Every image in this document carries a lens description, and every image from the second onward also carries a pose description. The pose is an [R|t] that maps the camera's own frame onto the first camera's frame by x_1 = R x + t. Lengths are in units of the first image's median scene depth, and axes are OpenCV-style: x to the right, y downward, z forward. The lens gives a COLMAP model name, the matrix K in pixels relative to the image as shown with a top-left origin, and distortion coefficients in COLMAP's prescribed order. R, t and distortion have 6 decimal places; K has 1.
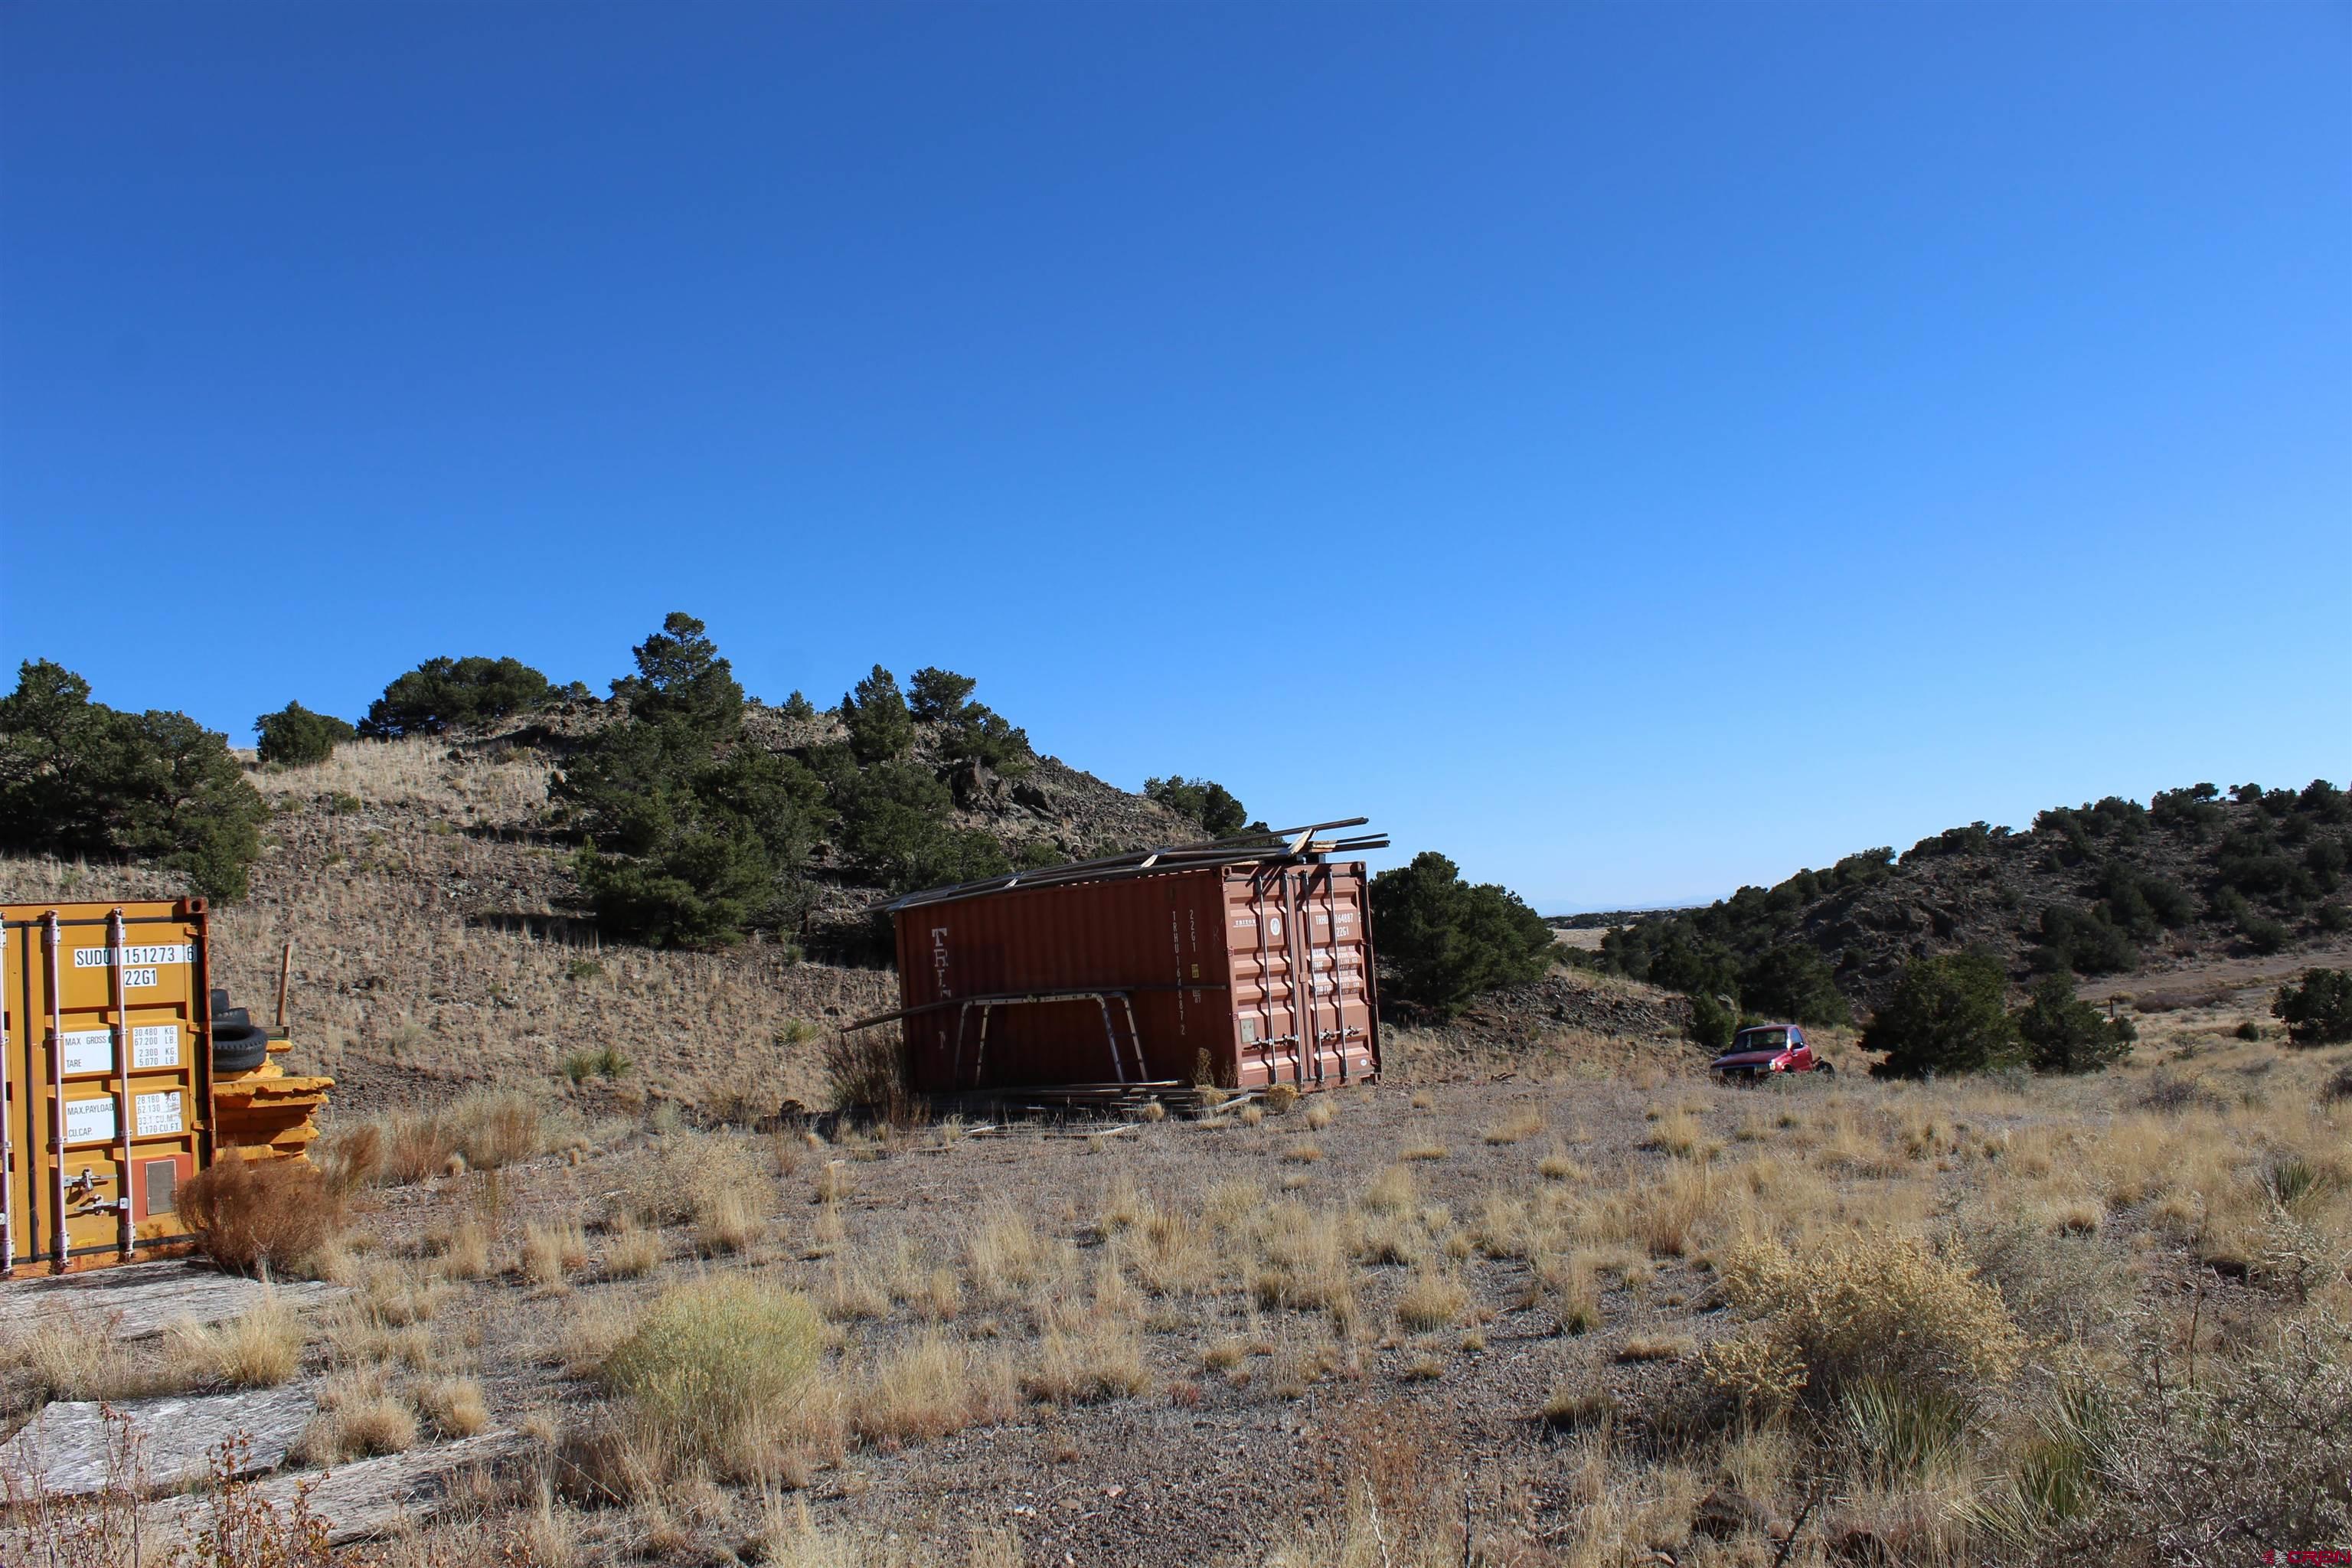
lens RADIAL K [[1990.2, 0, 1176.0], [0, 1990.2, 784.0], [0, 0, 1]] dist [-0.166988, 0.155480]
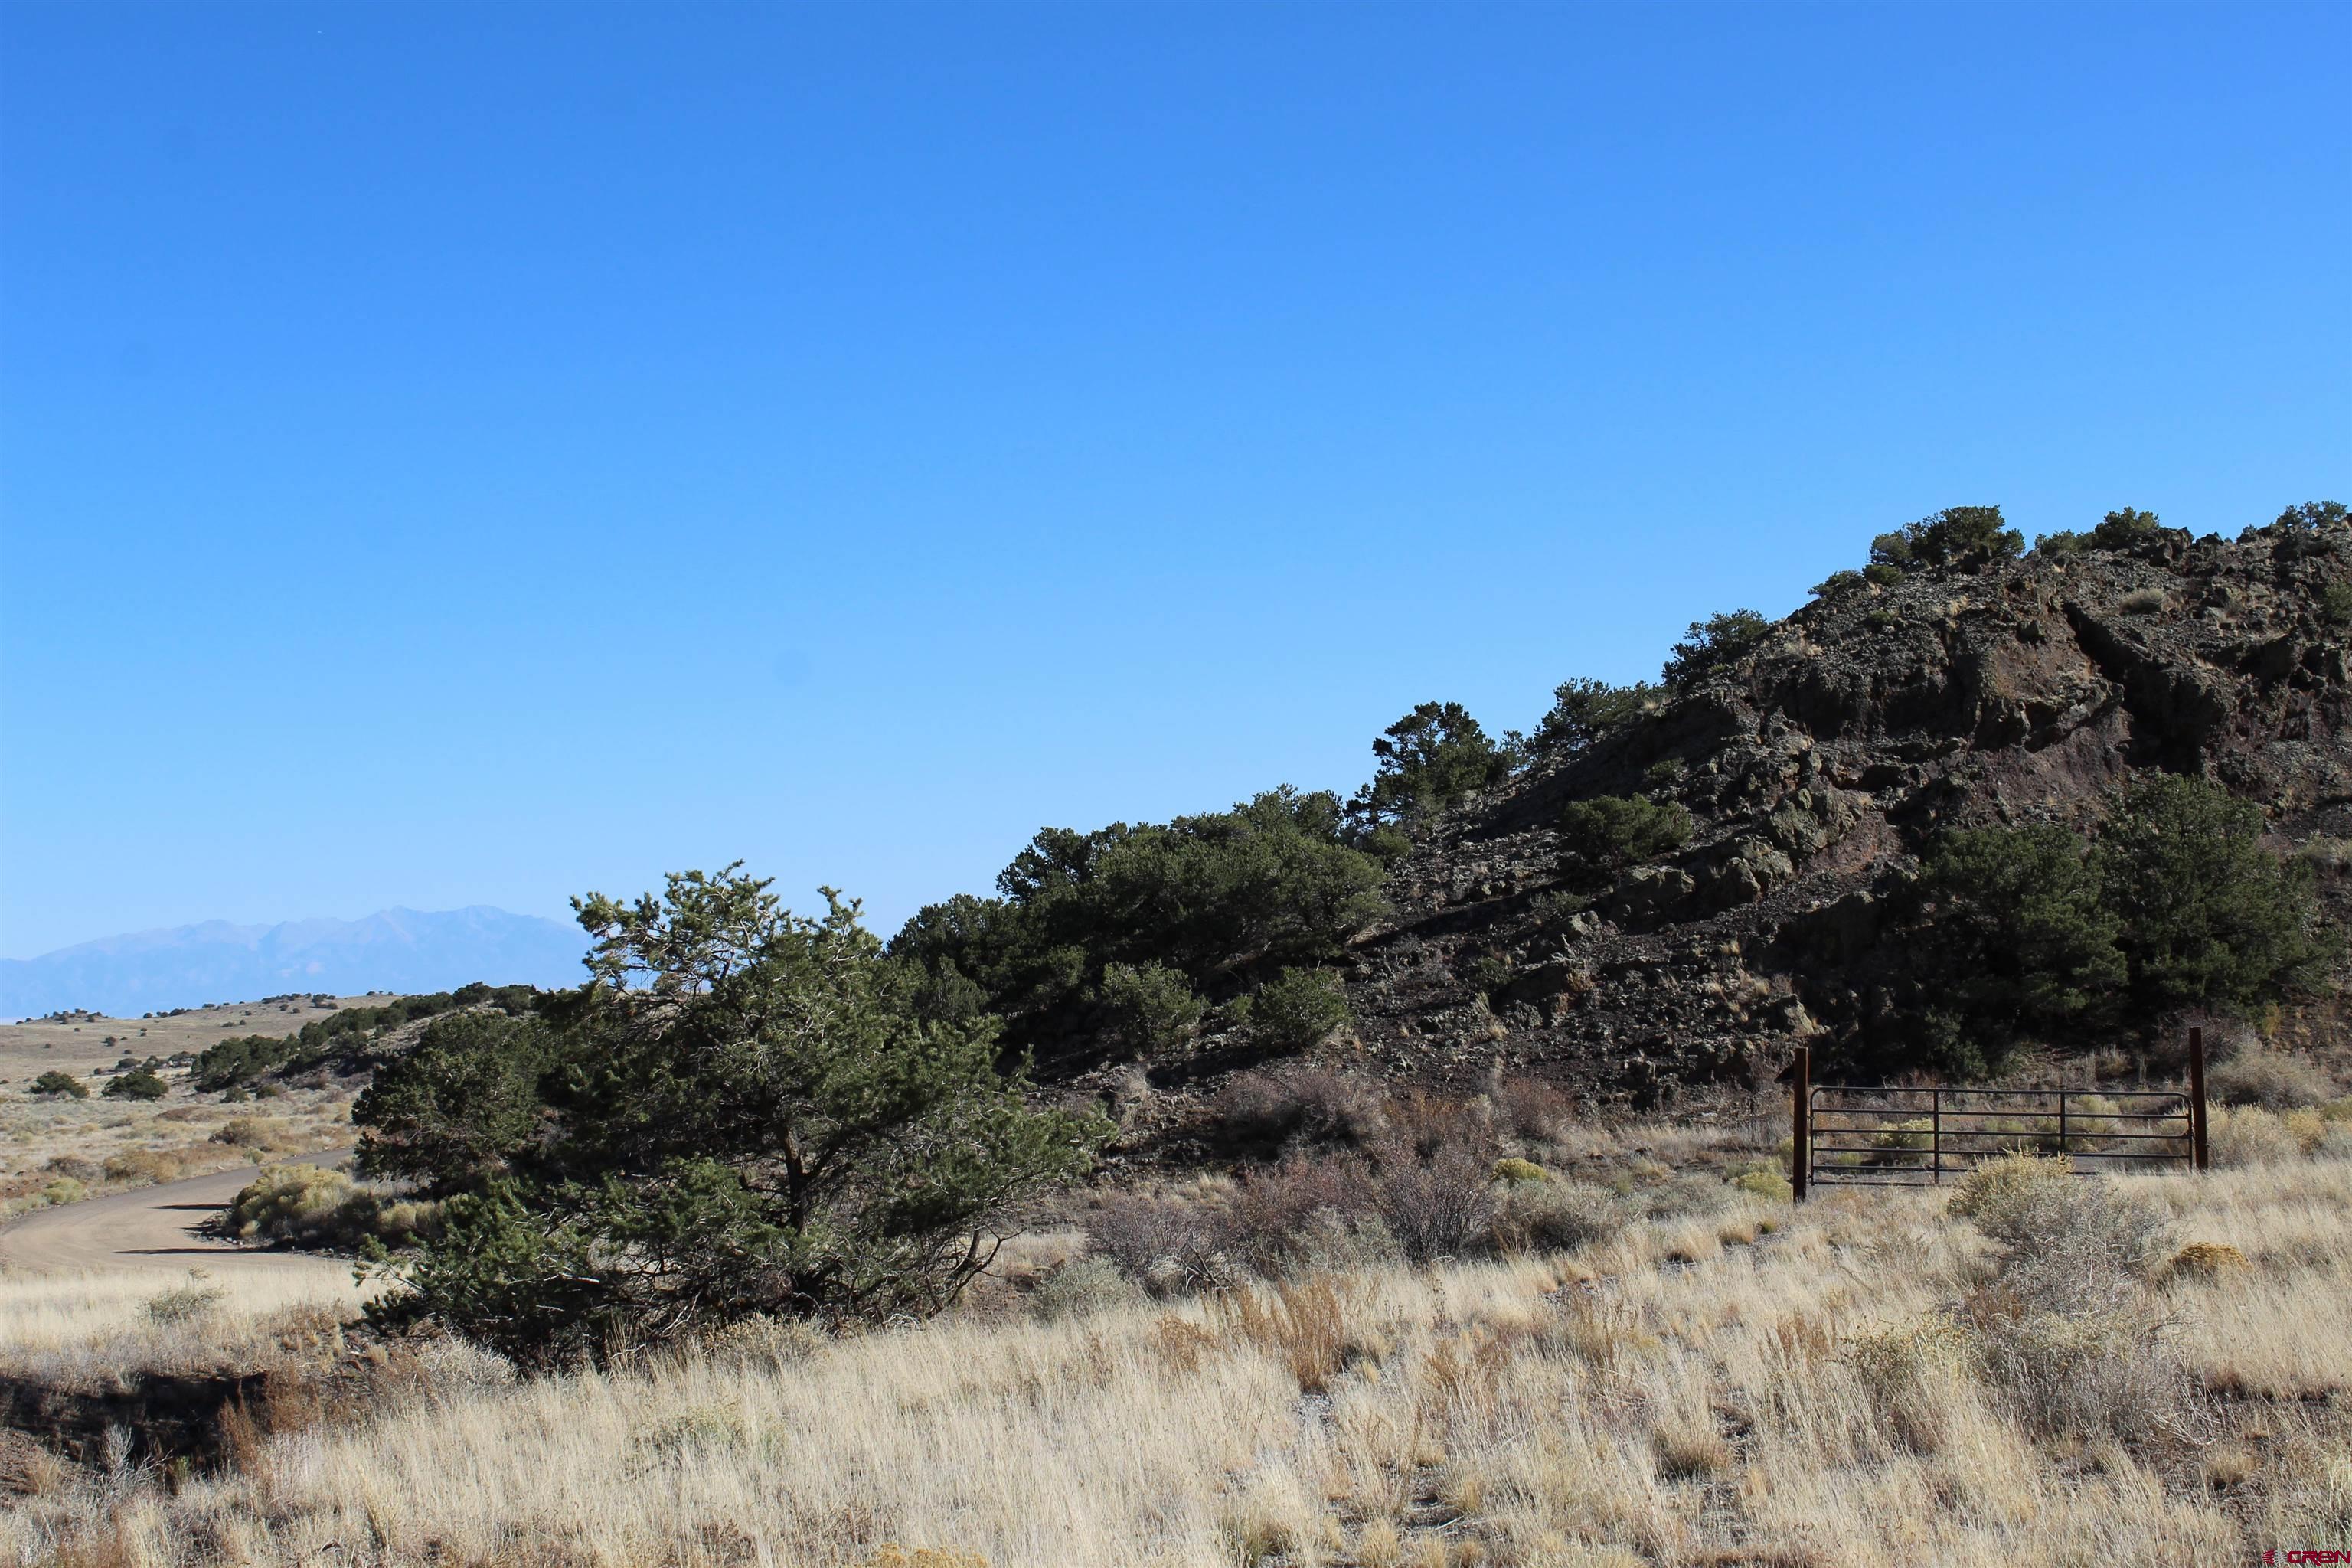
lens RADIAL K [[3751.6, 0, 1176.0], [0, 3751.6, 784.0], [0, 0, 1]] dist [-0.012558, 0.022182]
pose [[0.990037, 0.004253, -0.140741, 1.019915], [0.001842, 0.999067, 0.043147, 0.181268], [0.140793, -0.042977, 0.989106, 1.618405]]
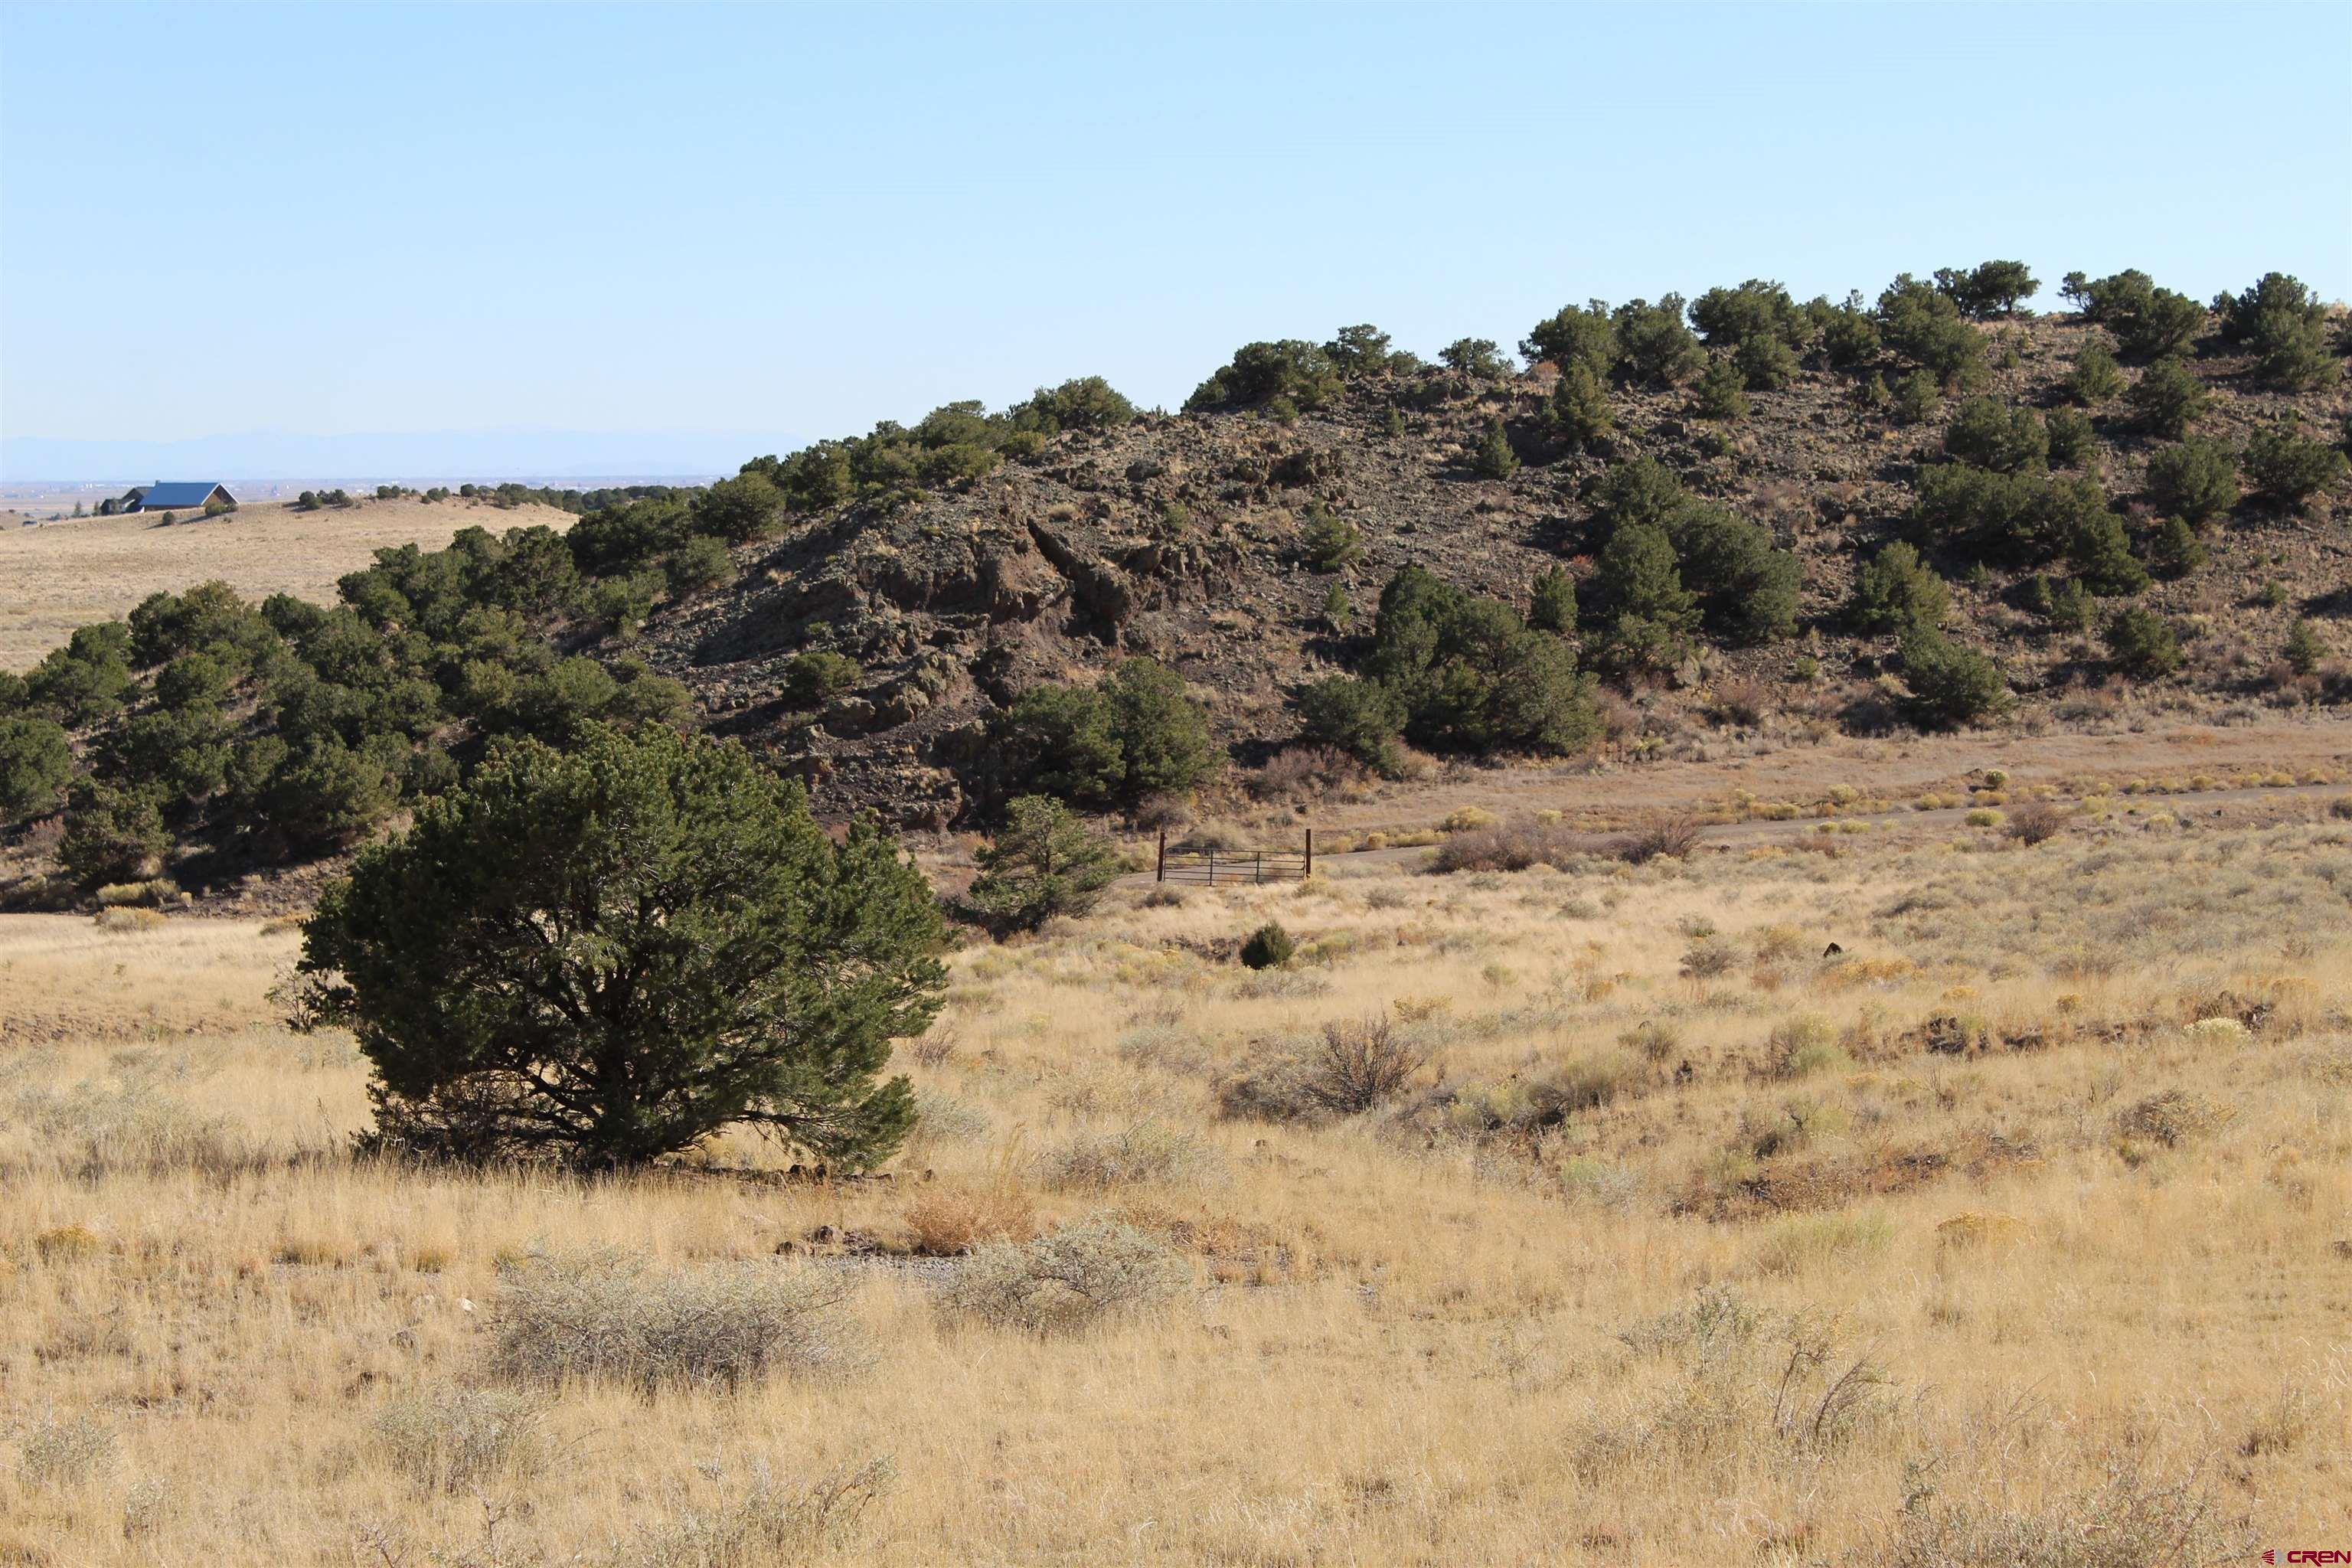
lens RADIAL K [[5676.1, 0, 1176.0], [0, 5676.1, 784.0], [0, 0, 1]] dist [0.065693, 0.093683]
pose [[0.964070, 0.042668, 0.262200, 0.371274], [-0.074756, 0.990704, 0.113650, -0.055887], [-0.254914, -0.129167, 0.958298, -0.167828]]
